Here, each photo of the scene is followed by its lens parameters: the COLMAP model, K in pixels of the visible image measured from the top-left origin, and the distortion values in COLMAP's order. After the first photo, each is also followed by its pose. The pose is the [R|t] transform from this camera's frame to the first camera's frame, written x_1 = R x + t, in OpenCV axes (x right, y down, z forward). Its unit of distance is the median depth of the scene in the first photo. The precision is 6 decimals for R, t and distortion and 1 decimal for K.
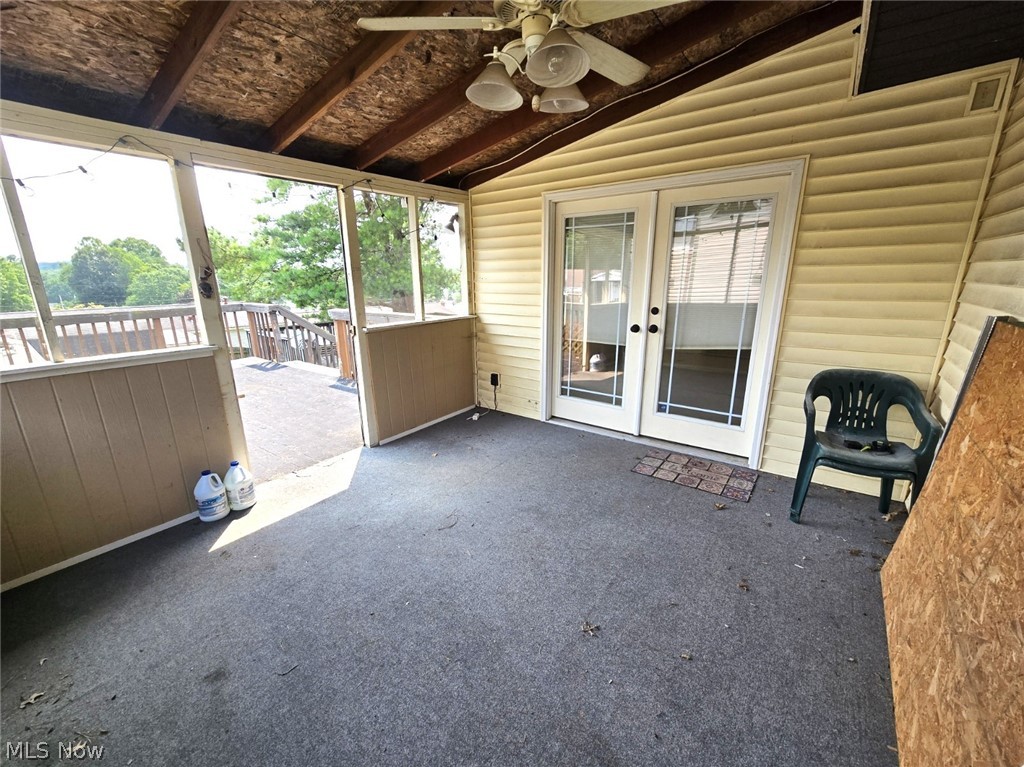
lens RADIAL K [[420.4, 0, 517.2], [0, 420.4, 387.5], [0, 0, 1]] dist [-0.004101, -0.000060]
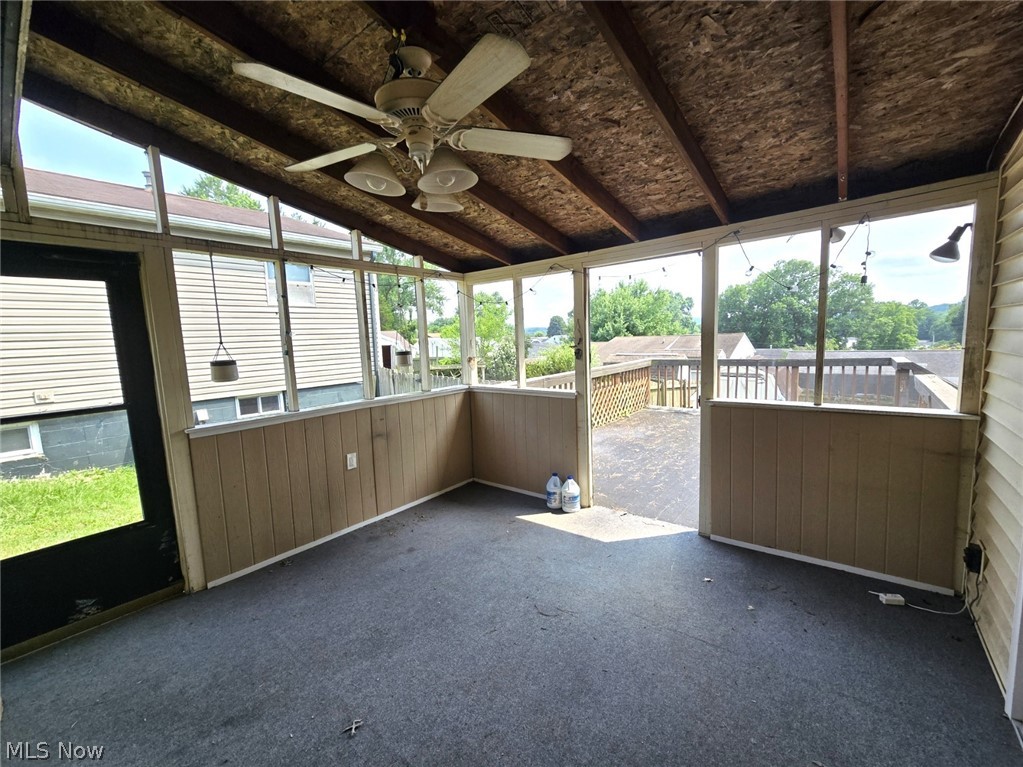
lens RADIAL K [[415.8, 0, 517.5], [0, 415.8, 387.7], [0, 0, 1]] dist [-0.001809, -0.000174]
pose [[-0.037991, 0.128059, -0.991039, 0.521481], [-0.221115, 0.966093, 0.133312, -0.198638], [0.974508, 0.224198, -0.008387, 0.630308]]
